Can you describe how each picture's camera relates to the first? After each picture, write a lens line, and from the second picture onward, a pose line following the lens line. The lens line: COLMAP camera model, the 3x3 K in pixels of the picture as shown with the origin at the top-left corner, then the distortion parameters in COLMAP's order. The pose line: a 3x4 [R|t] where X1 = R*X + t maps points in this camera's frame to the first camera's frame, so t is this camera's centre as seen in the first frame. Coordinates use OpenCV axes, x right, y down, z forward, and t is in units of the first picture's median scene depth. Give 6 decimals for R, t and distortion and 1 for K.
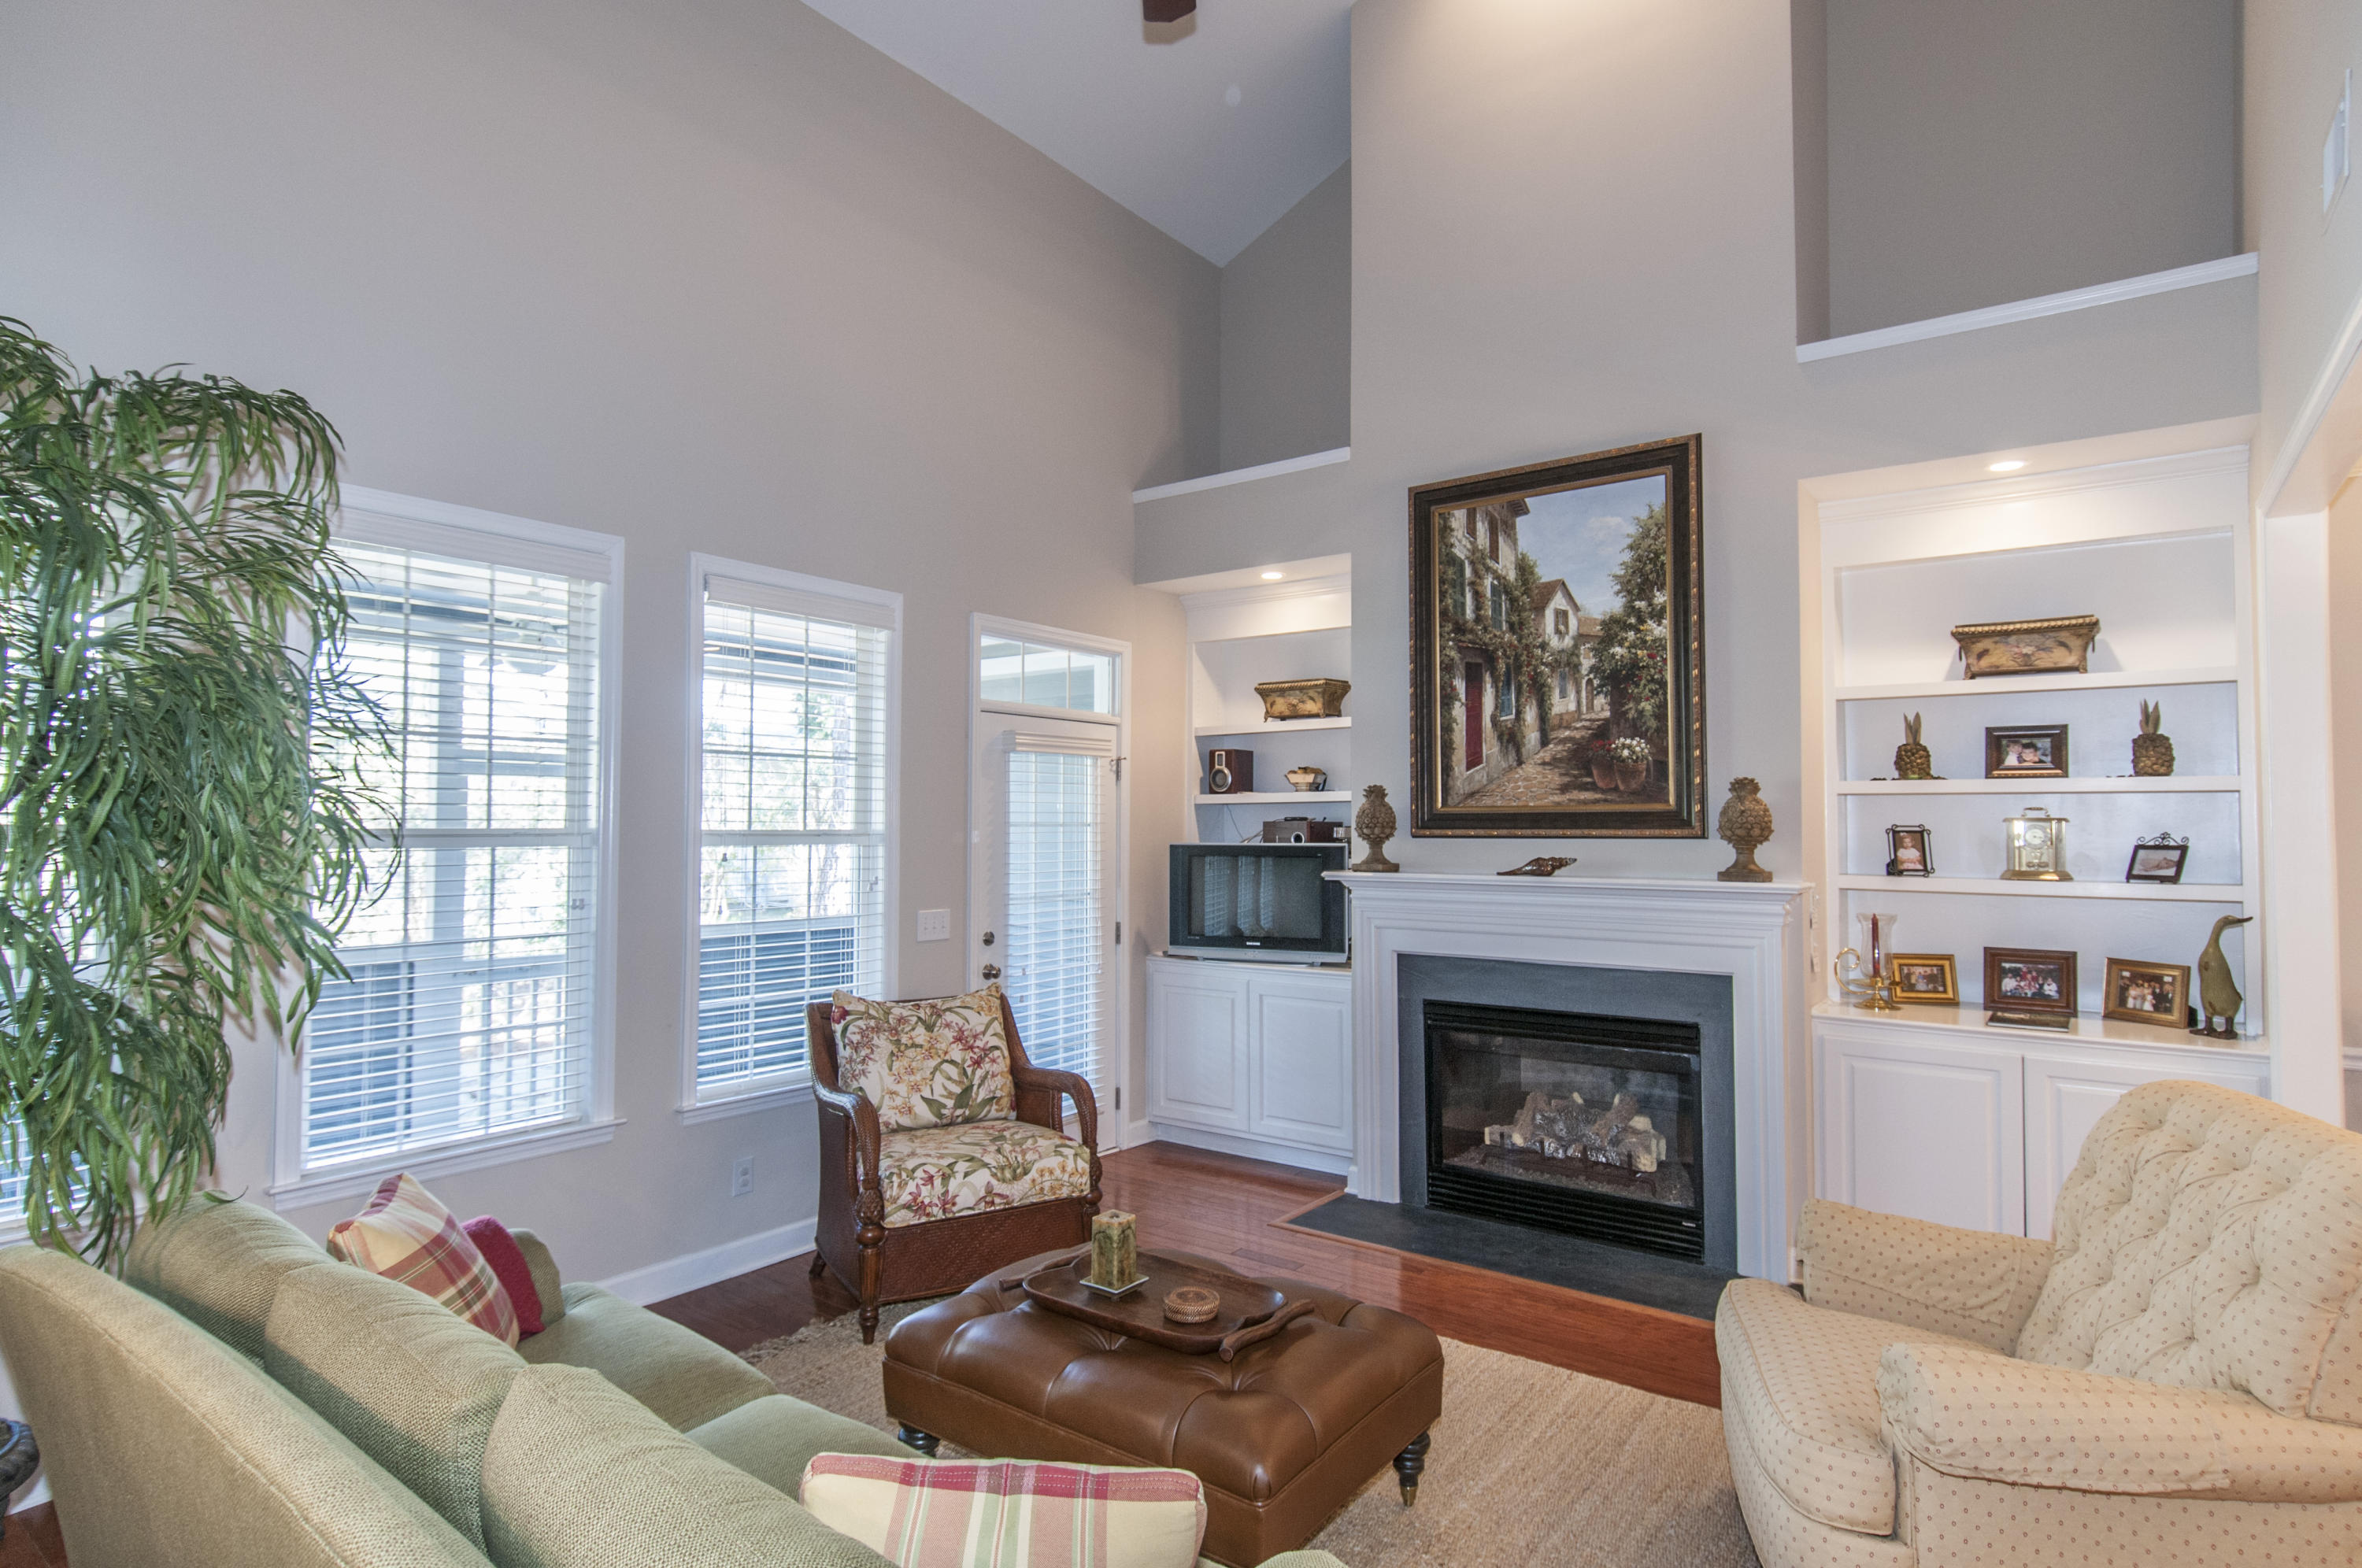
lens RADIAL K [[1213.9, 0, 1214.2], [0, 1213.9, 786.5], [0, 0, 1]] dist [0.002534, -0.001183]
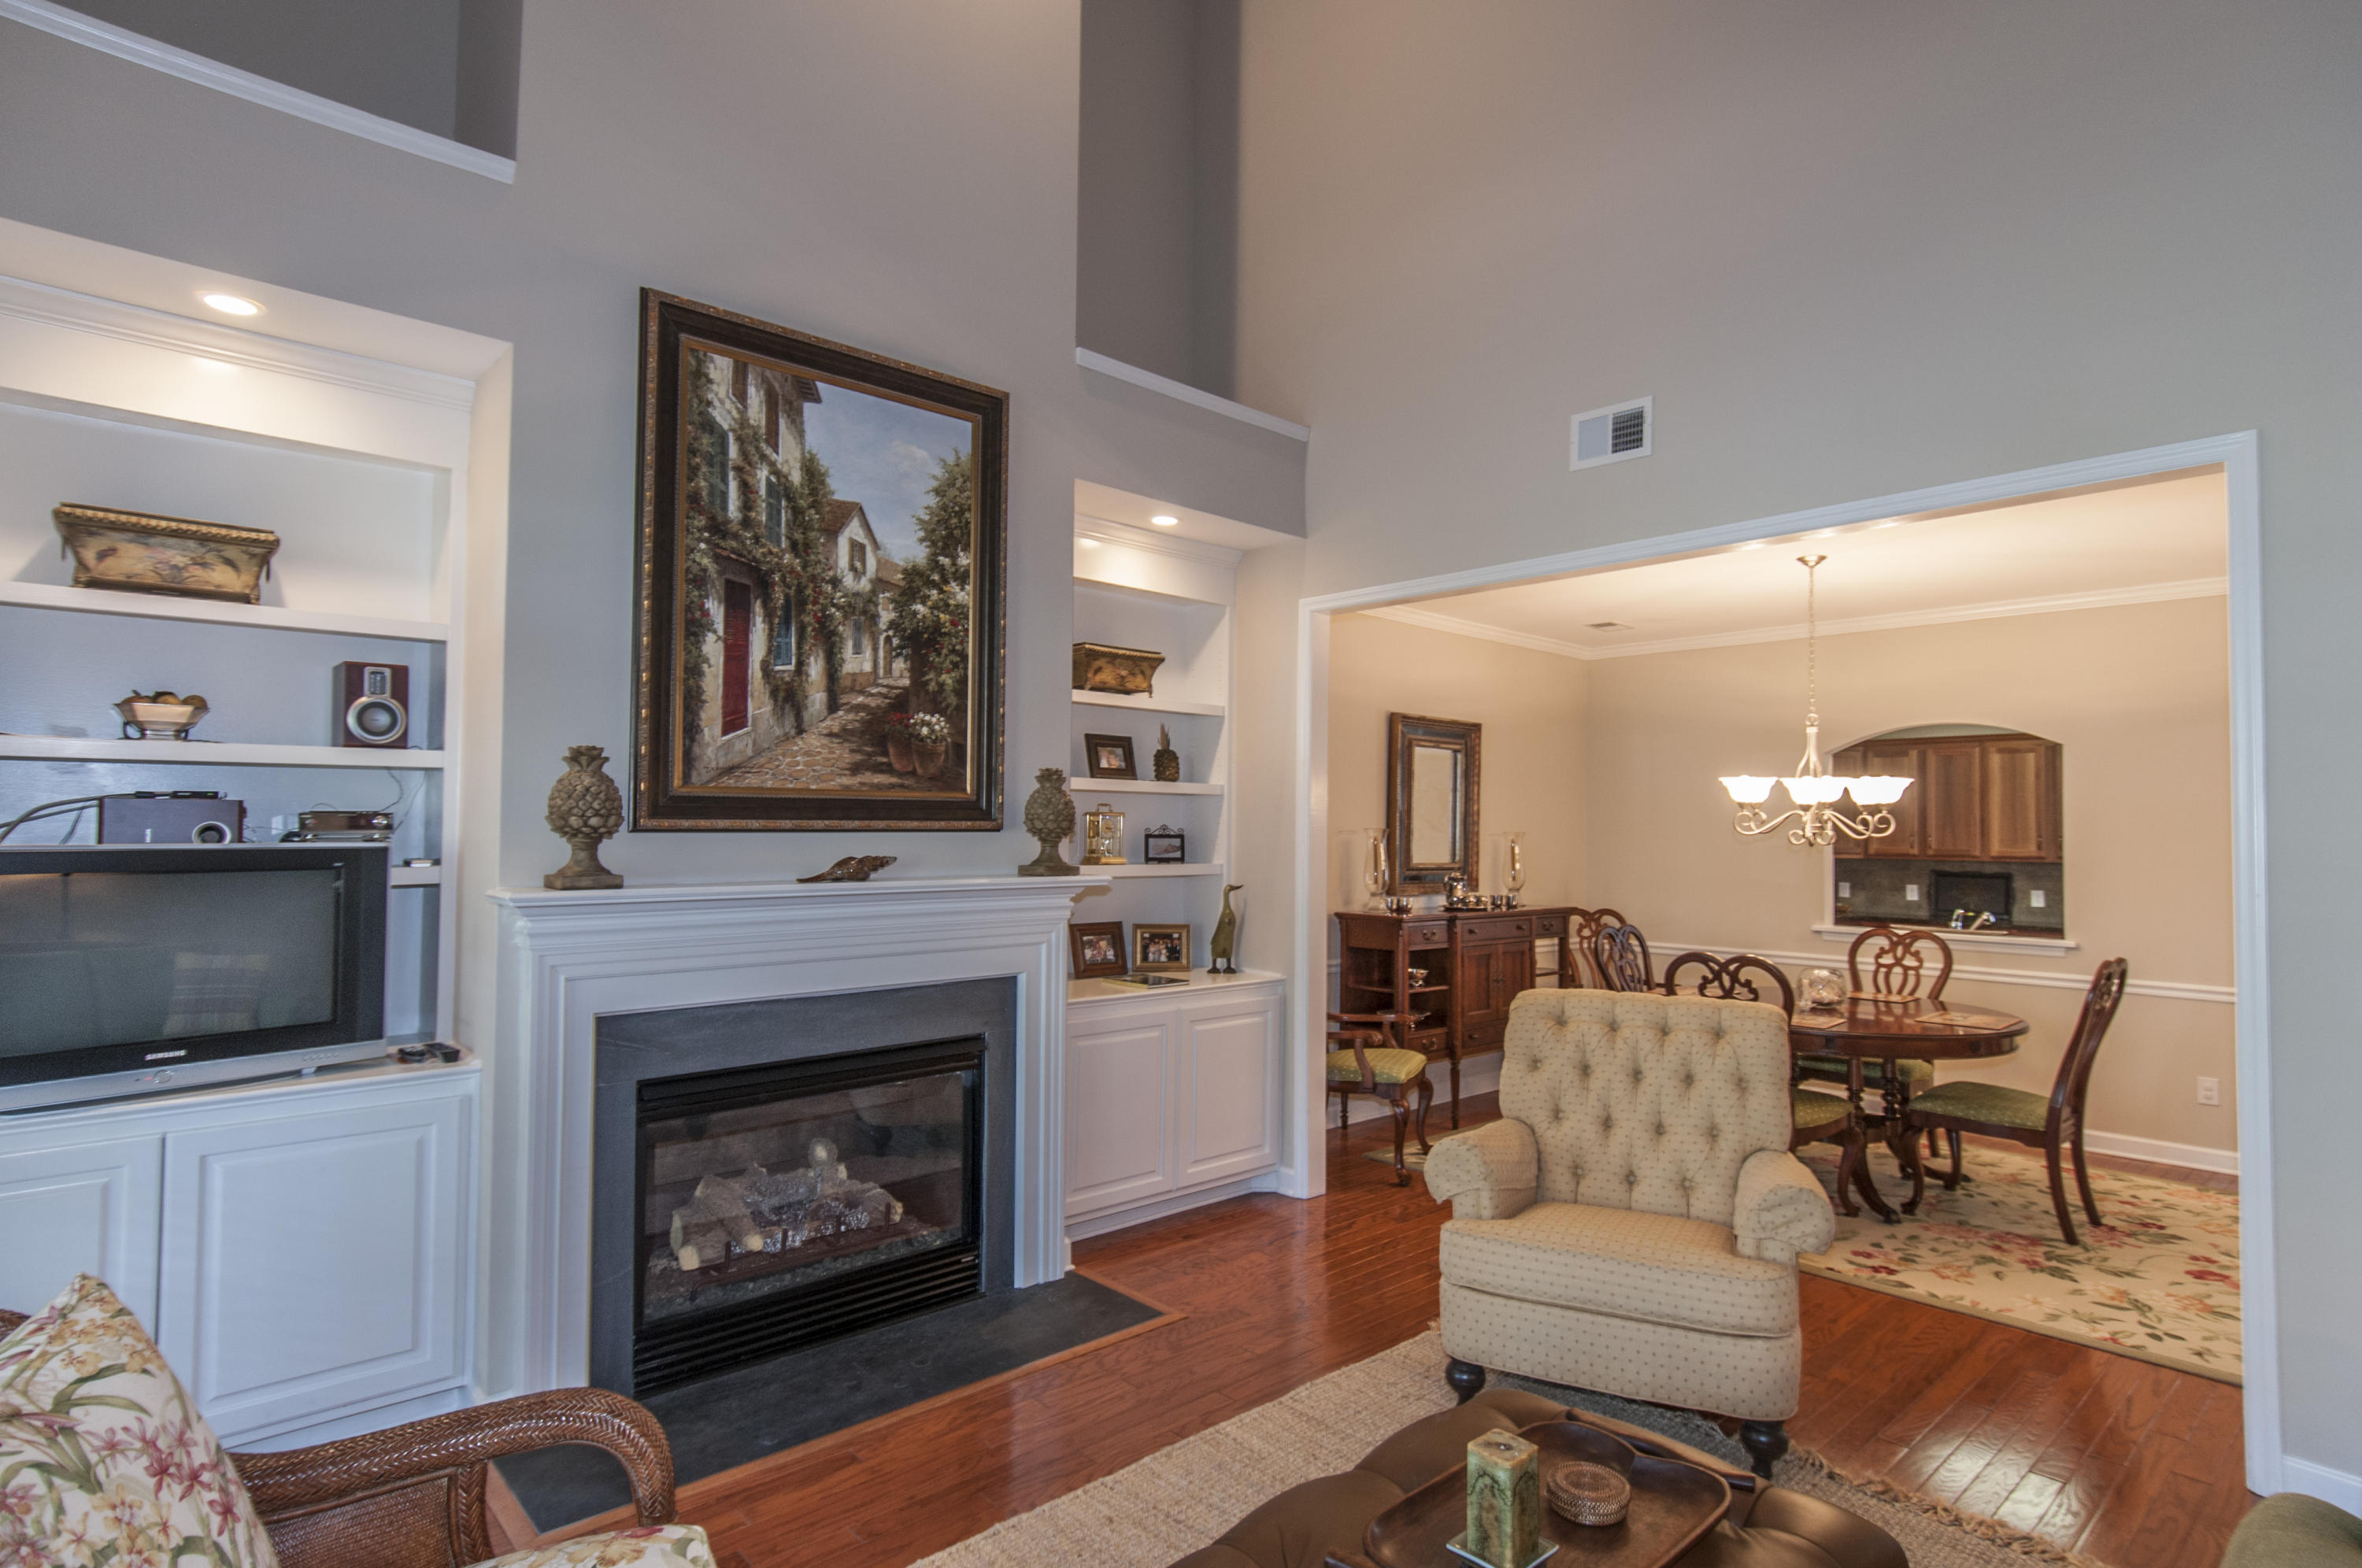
lens RADIAL K [[1213.9, 0, 1214.2], [0, 1213.9, 786.5], [0, 0, 1]] dist [0.002534, -0.001183]
pose [[0.181674, 0.030017, 0.982901, -0.449568], [-0.042688, 0.998832, -0.022613, 0.021336], [-0.982432, -0.037850, 0.182743, 0.634702]]
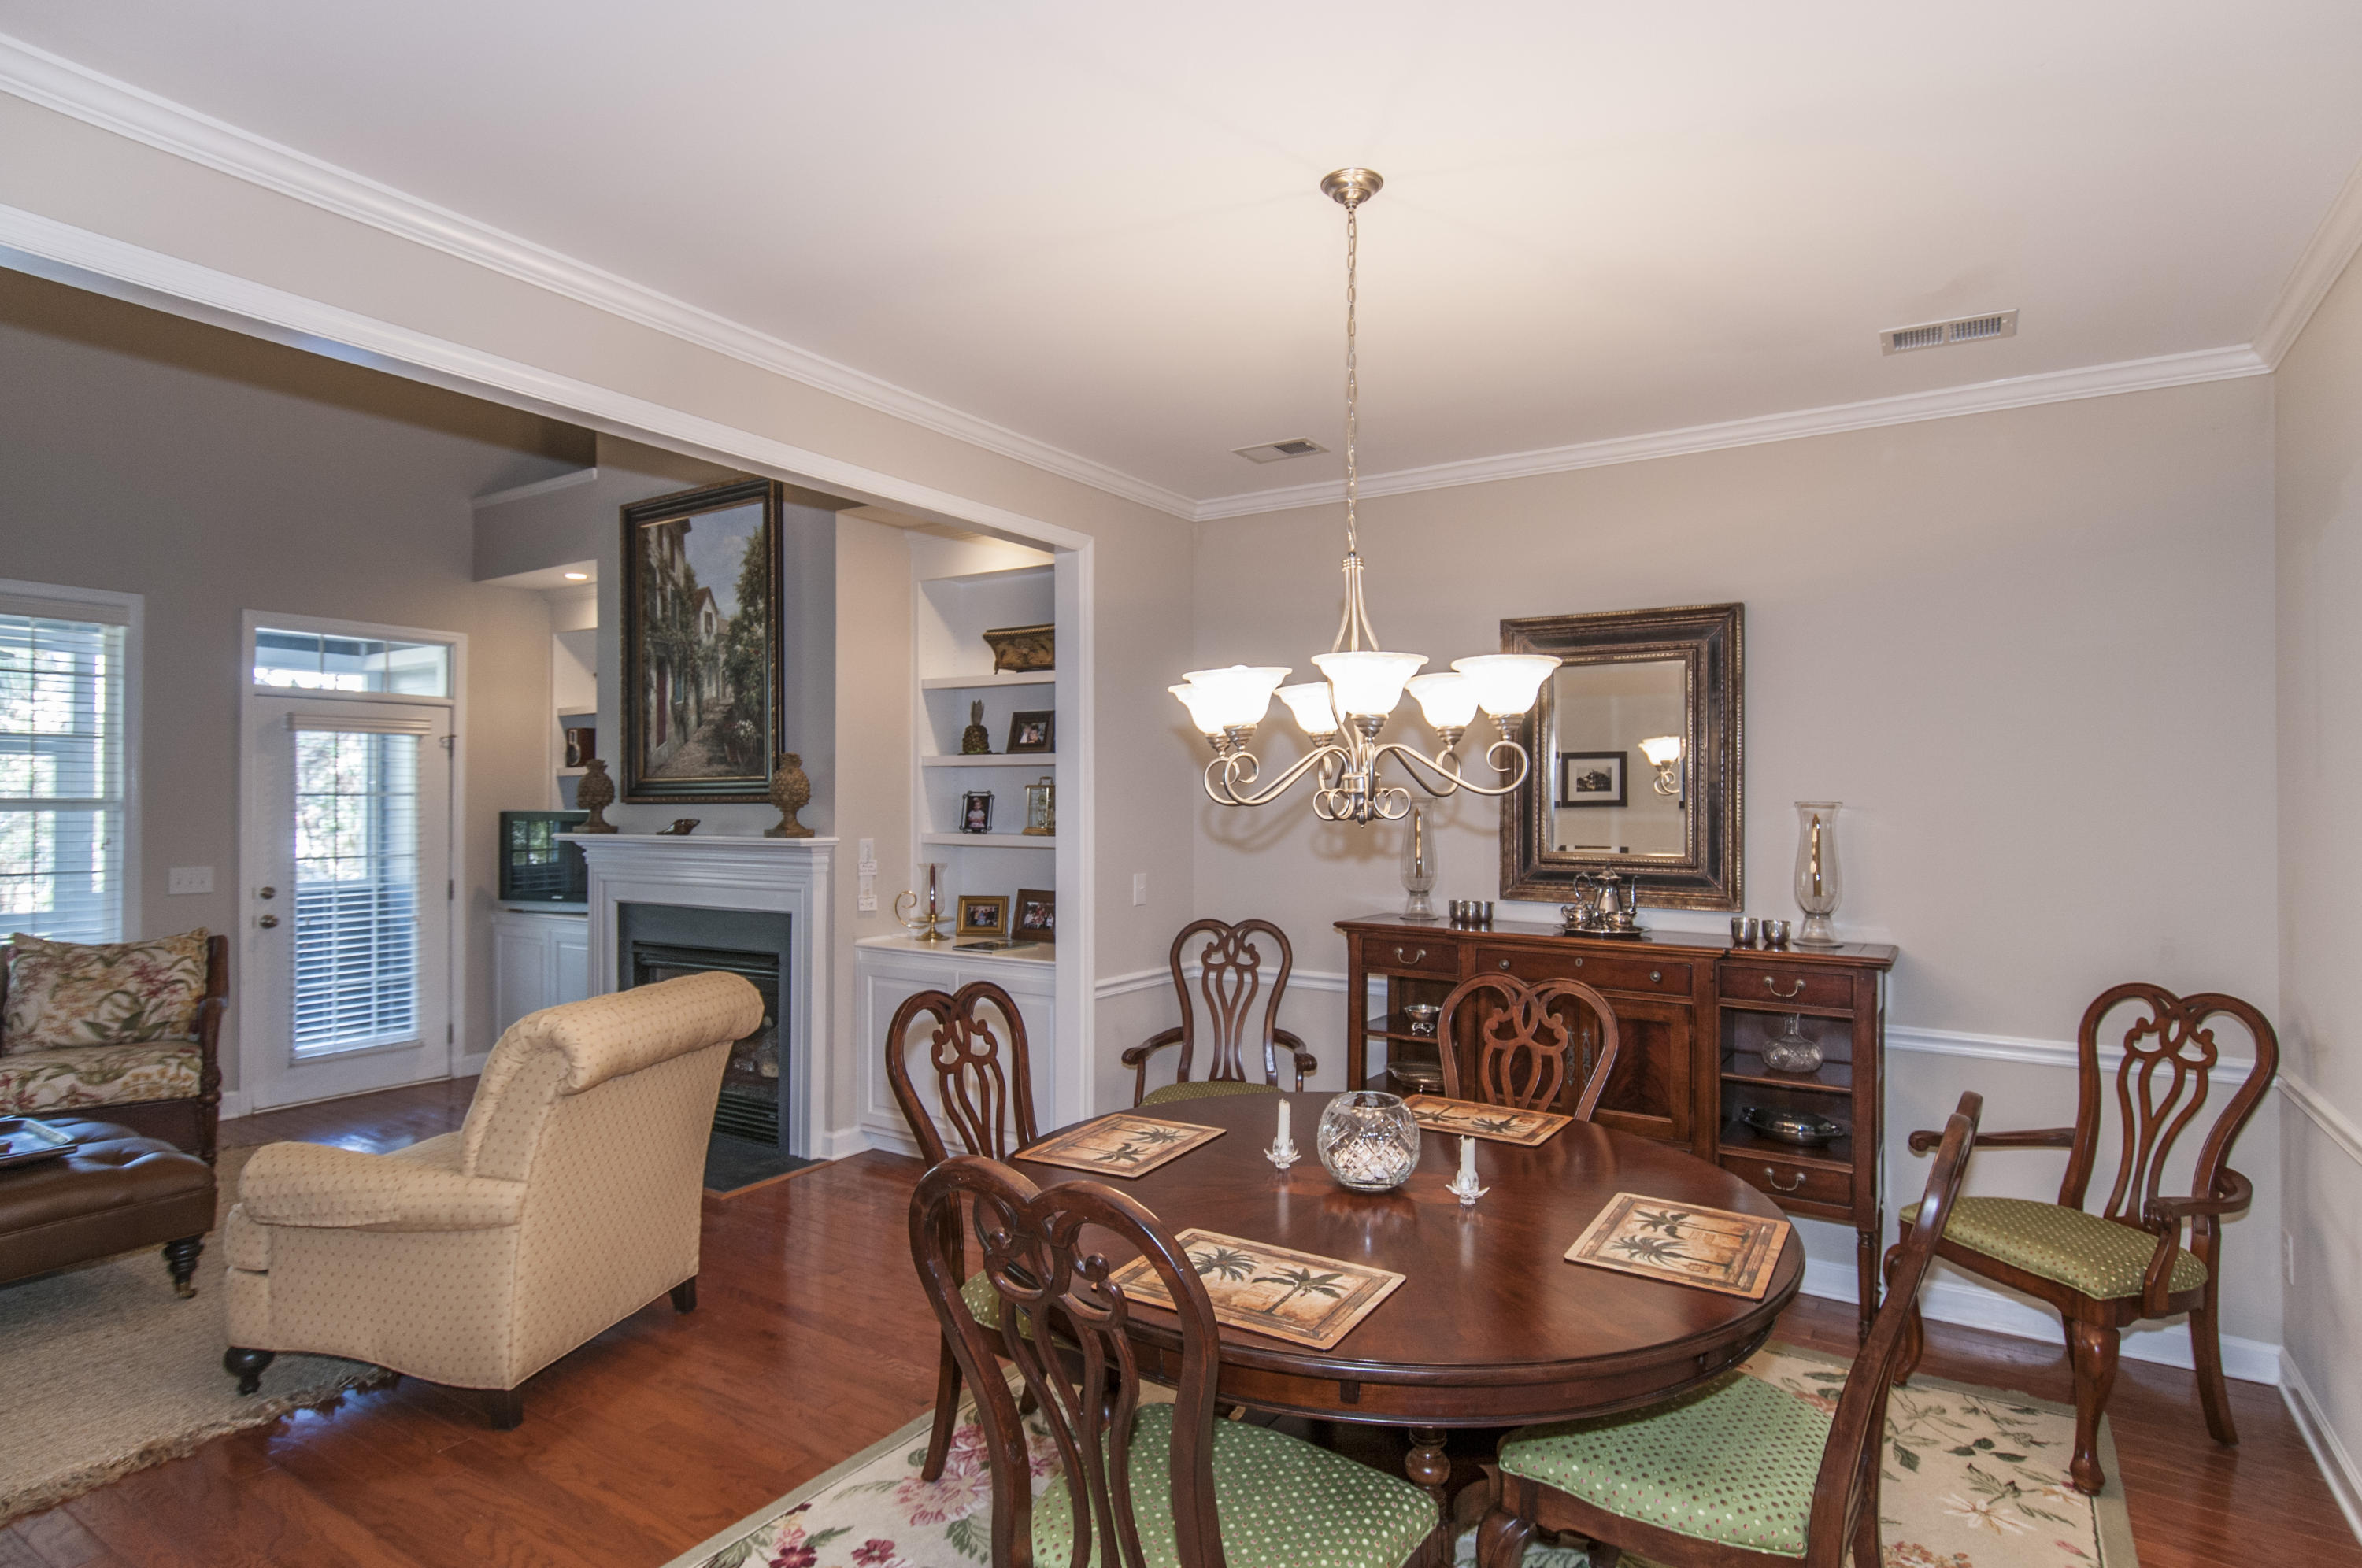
lens RADIAL K [[1198.5, 0, 1223.6], [0, 1198.5, 803.3], [0, 0, 1]] dist [0.000011, -0.001770]
pose [[0.997224, -0.002542, 0.074411, 0.716515], [0.000023, 0.999427, 0.033834, 0.002197], [-0.074455, -0.033738, 0.996654, -0.224979]]
